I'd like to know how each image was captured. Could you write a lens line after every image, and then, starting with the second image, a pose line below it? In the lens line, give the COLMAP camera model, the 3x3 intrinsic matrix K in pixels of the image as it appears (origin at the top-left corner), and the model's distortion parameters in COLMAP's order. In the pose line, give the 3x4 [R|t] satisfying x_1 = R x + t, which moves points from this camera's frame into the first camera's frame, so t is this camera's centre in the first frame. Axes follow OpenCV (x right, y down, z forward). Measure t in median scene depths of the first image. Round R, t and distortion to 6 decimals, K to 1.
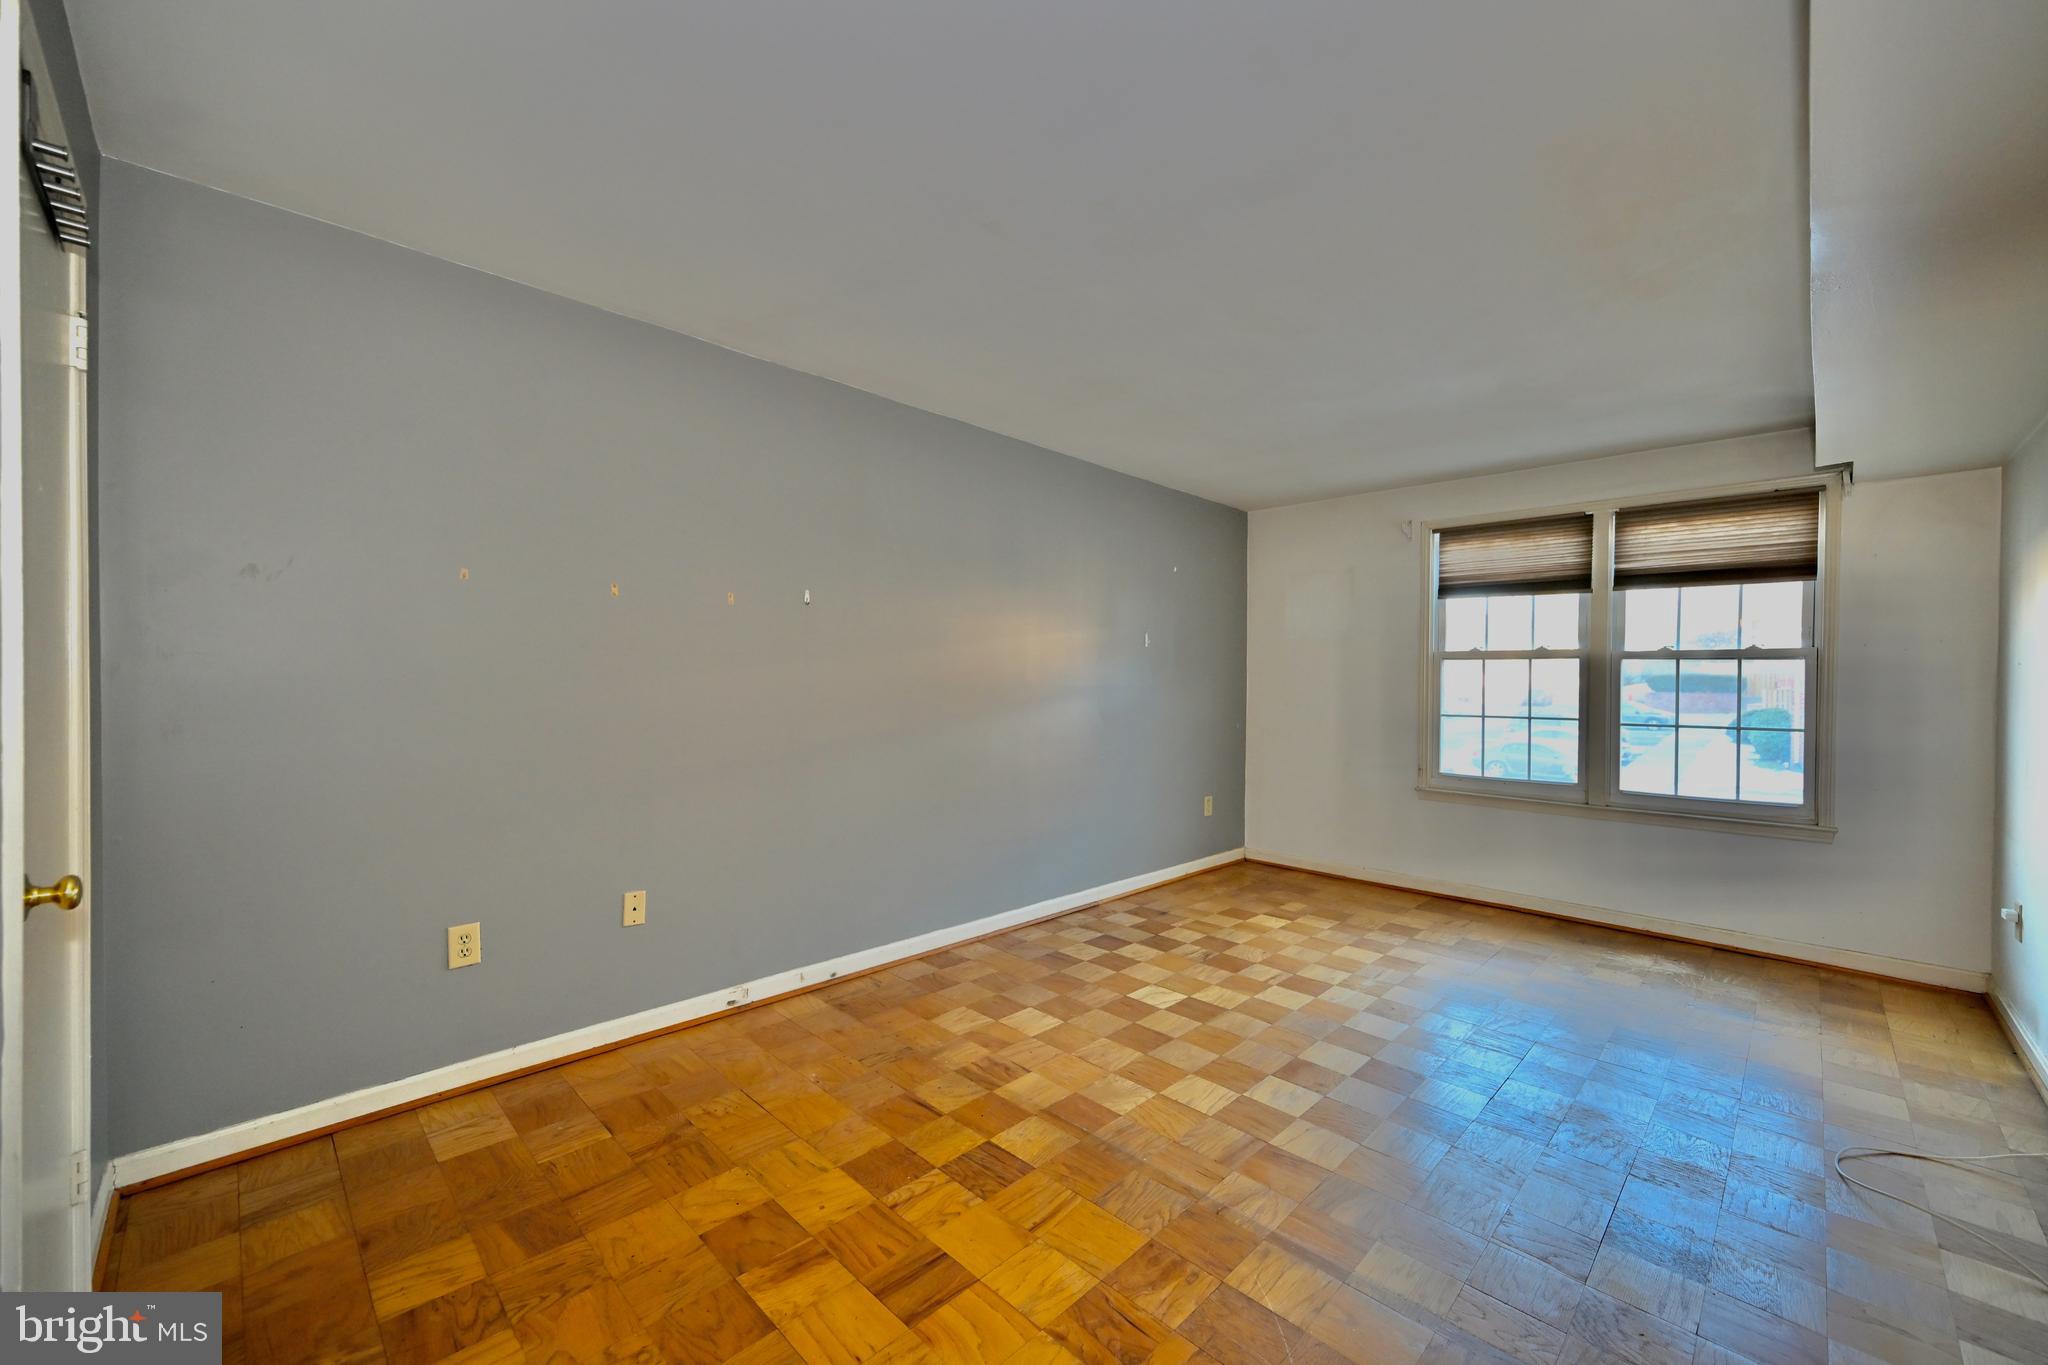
lens RADIAL K [[805.8, 0, 1023.9], [0, 805.8, 684.9], [0, 0, 1]] dist [0.004238, 0.000068]
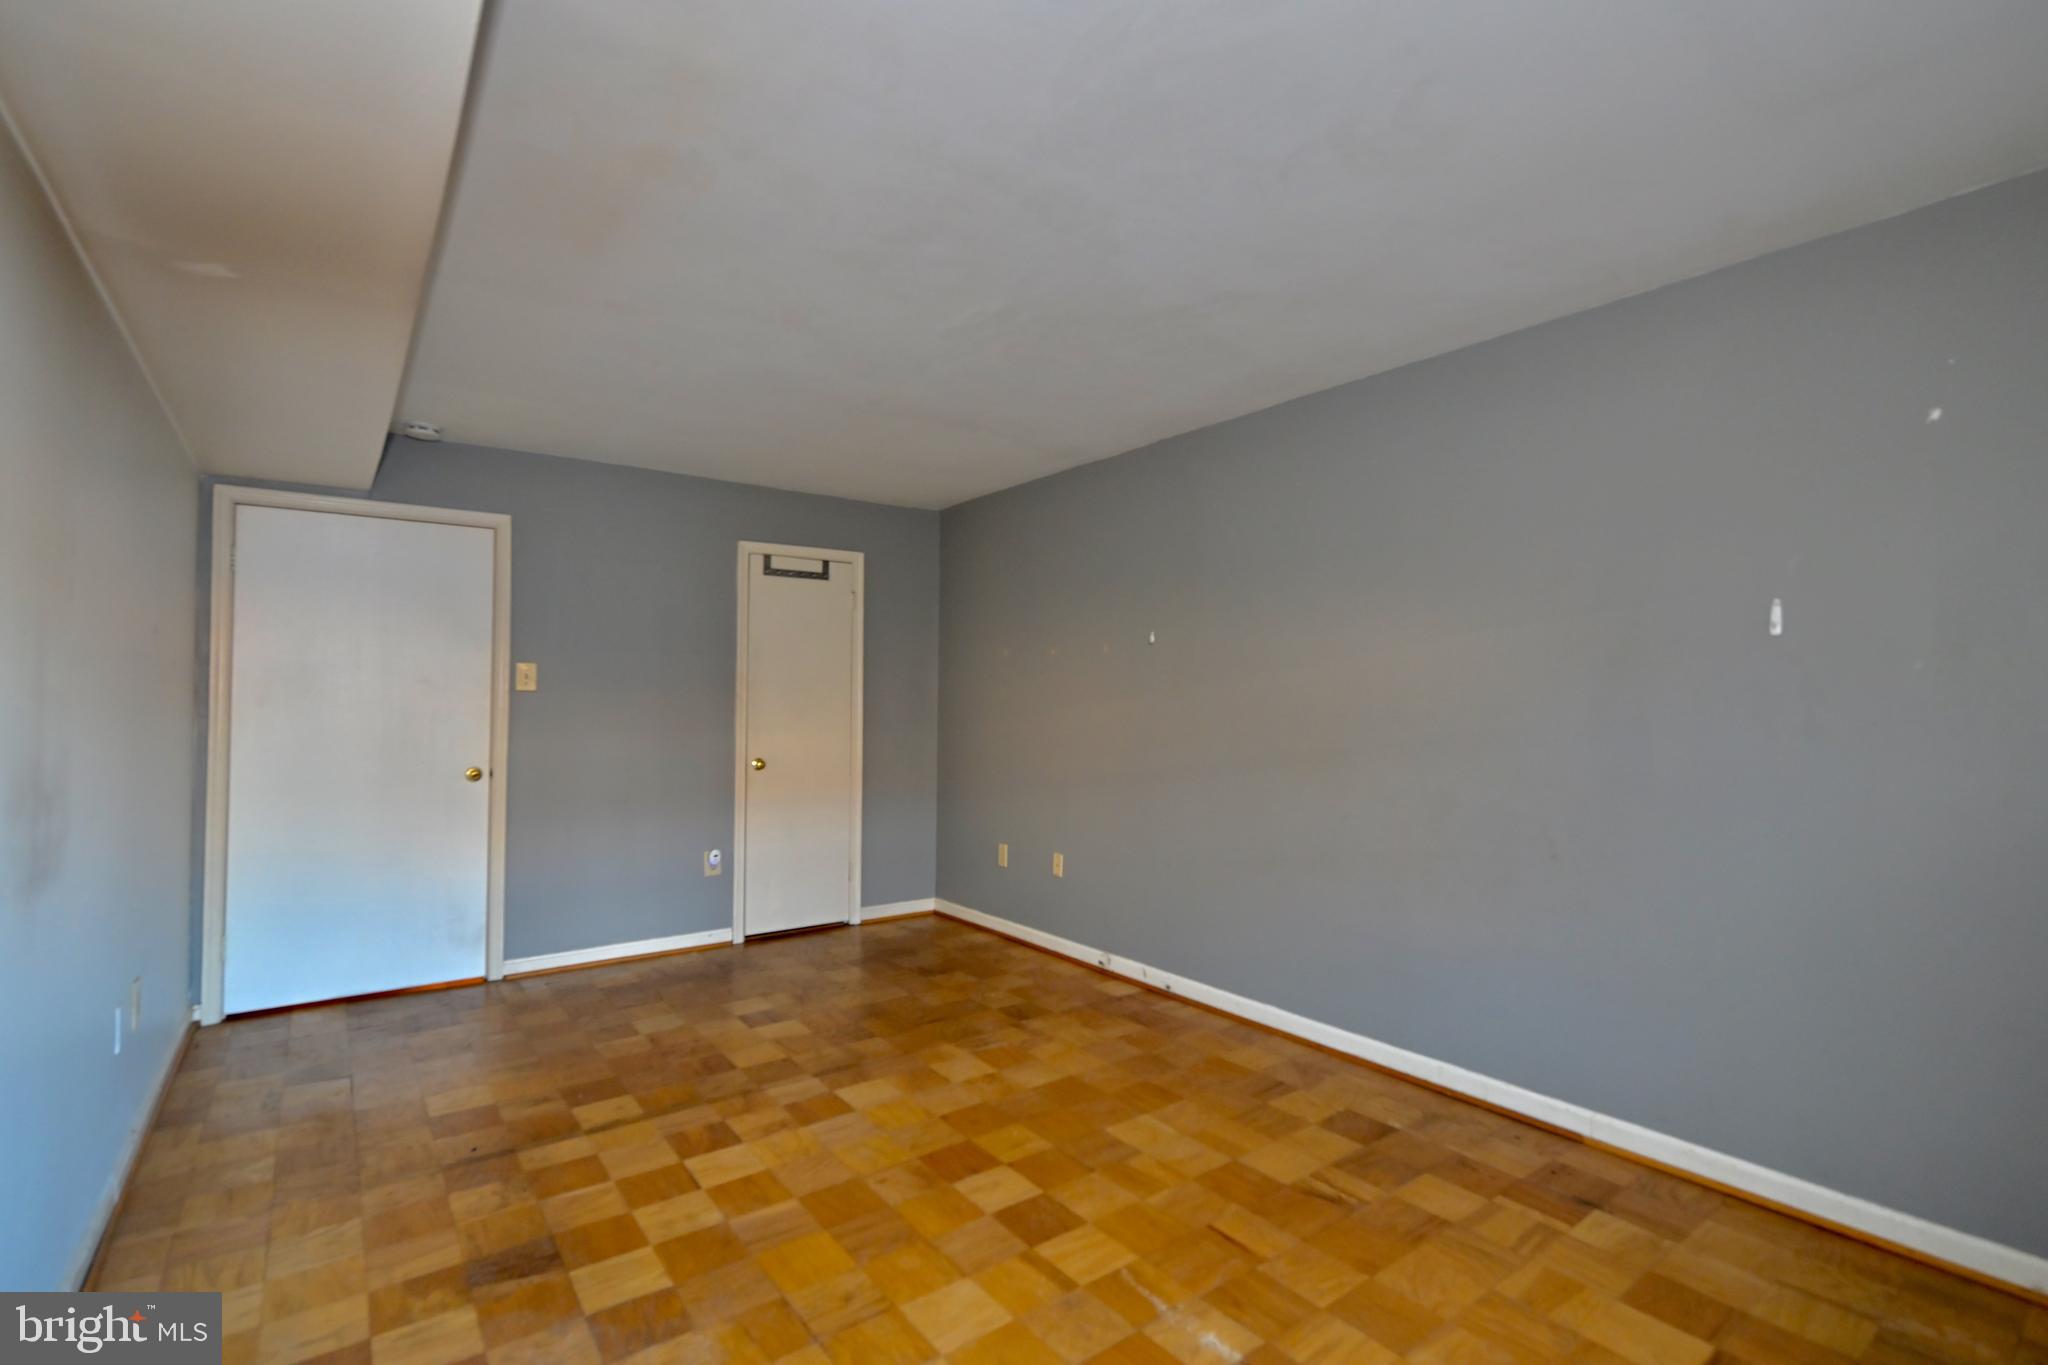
lens RADIAL K [[940.6, 0, 1024.5], [0, 940.6, 683.2], [0, 0, 1]] dist [0.000118, -0.000151]
pose [[-0.149669, -0.027030, -0.988367, 0.870423], [-0.011608, 0.999605, -0.025579, -0.009908], [0.988668, 0.007645, -0.149923, 0.829130]]
